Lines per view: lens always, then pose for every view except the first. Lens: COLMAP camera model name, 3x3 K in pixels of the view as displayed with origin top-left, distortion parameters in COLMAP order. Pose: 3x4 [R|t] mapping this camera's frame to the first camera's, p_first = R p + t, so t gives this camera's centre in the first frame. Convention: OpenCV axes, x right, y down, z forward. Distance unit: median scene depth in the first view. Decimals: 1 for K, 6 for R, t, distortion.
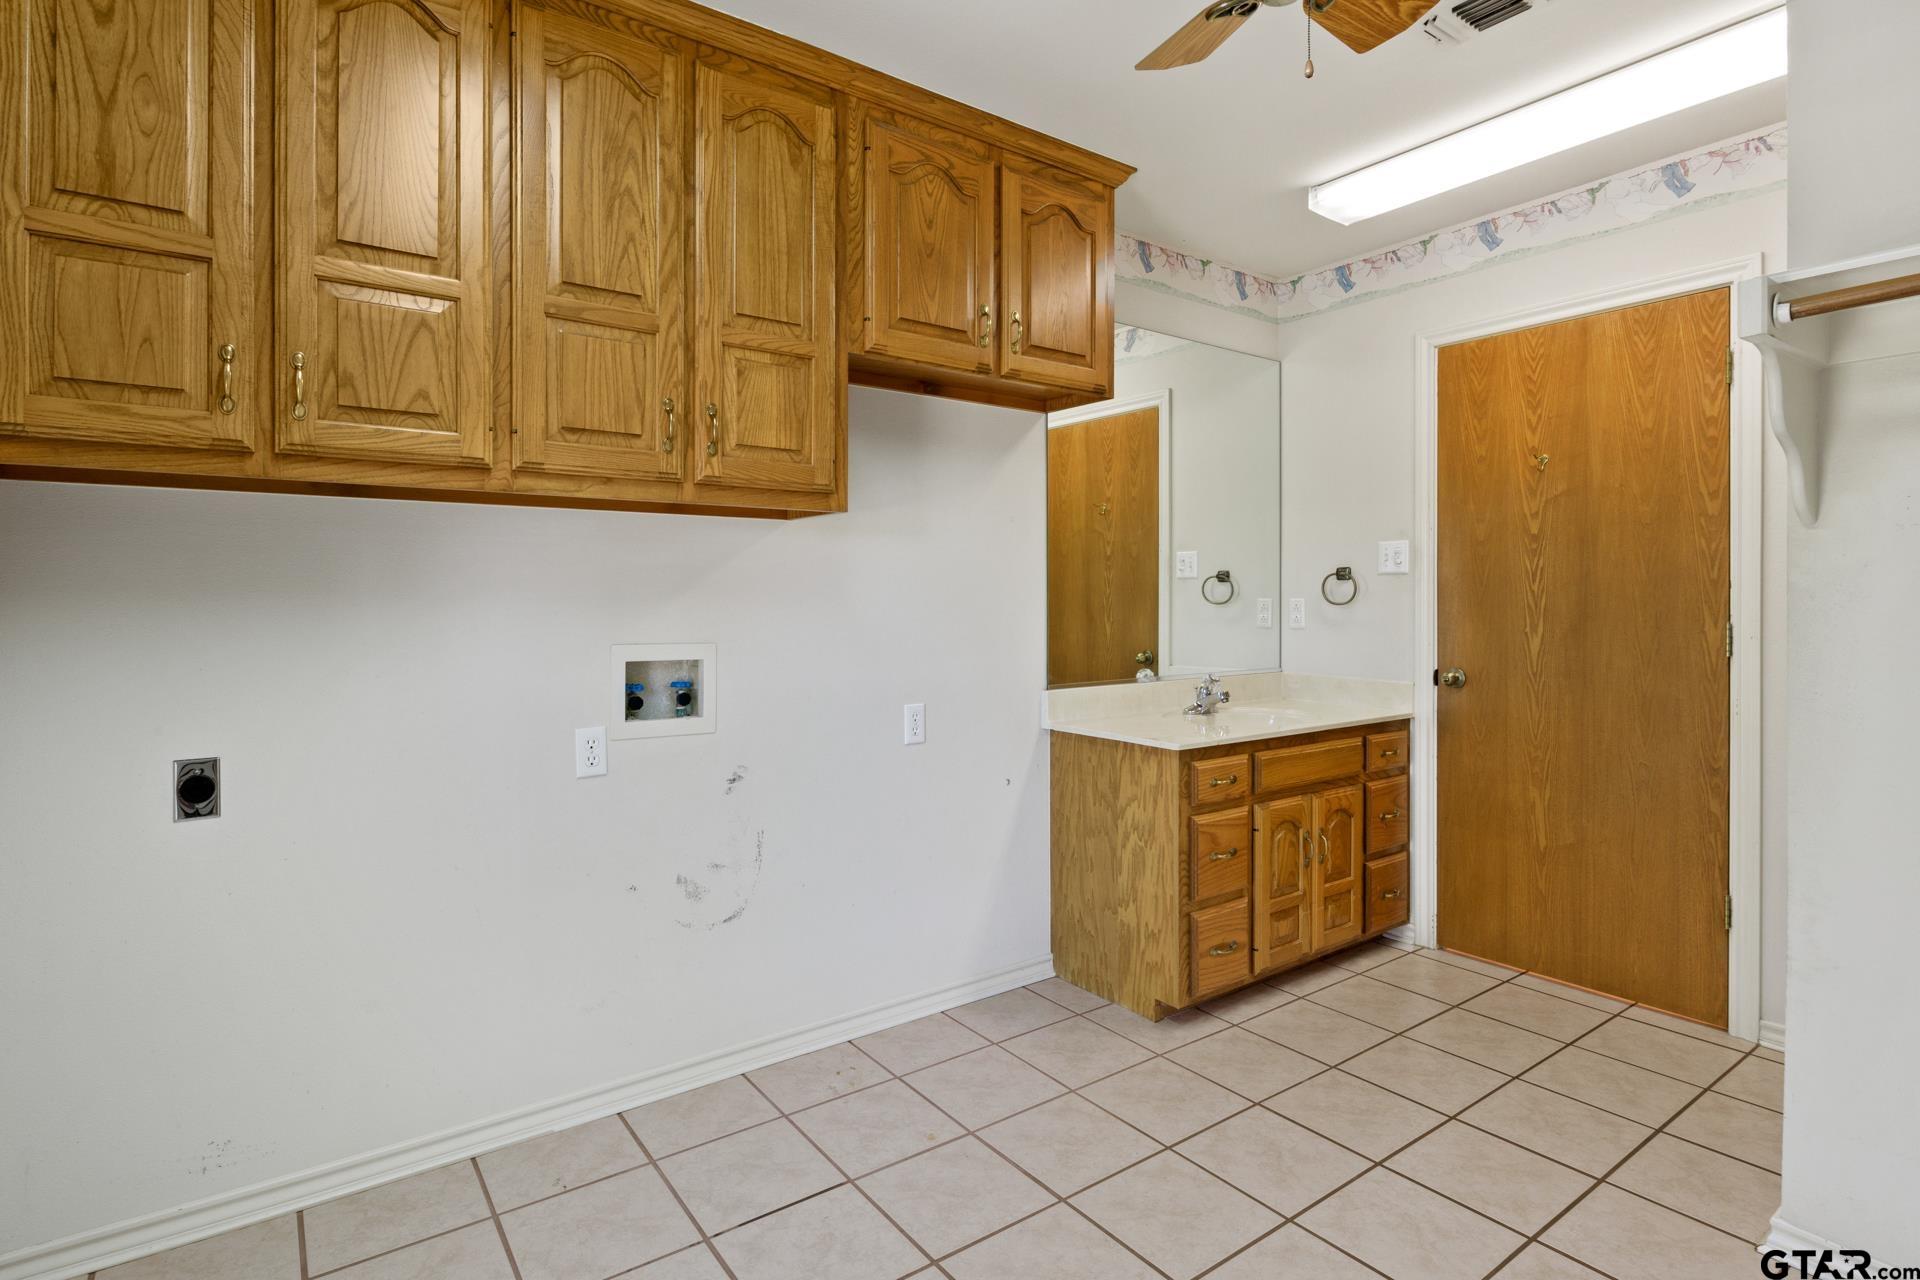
lens RADIAL K [[965.5, 0, 963.7], [0, 965.5, 627.1], [0, 0, 1]] dist [-0.006087, -0.001037]
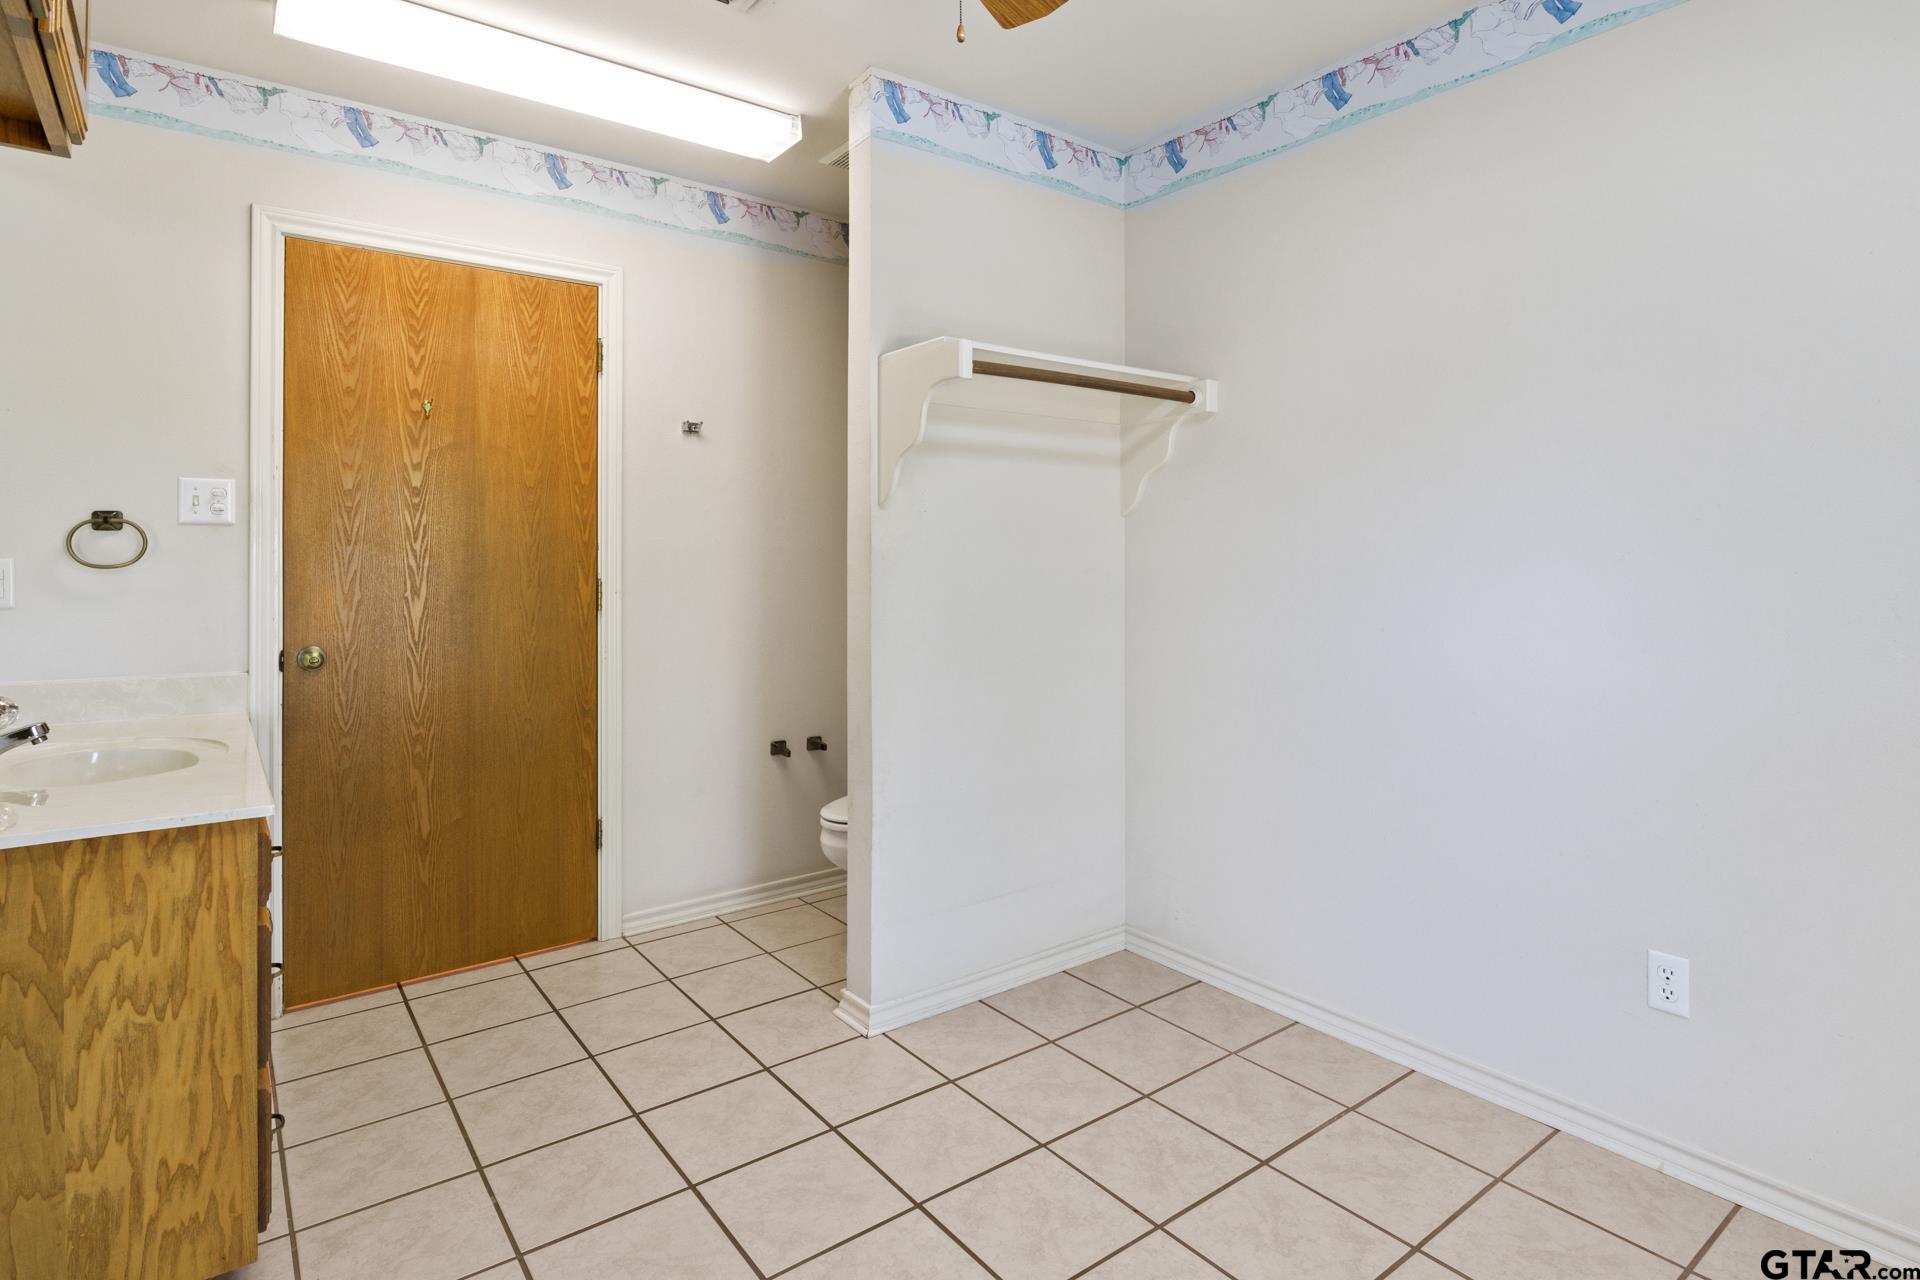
lens RADIAL K [[965.5, 0, 1027.1], [0, 965.5, 558.7], [0, 0, 1]] dist [-0.006087, -0.001037]
pose [[-0.037596, -0.000061, 0.999293, -0.349523], [0.028278, 0.999599, 0.001125, -0.015857], [-0.998893, 0.028300, -0.037580, 0.505855]]
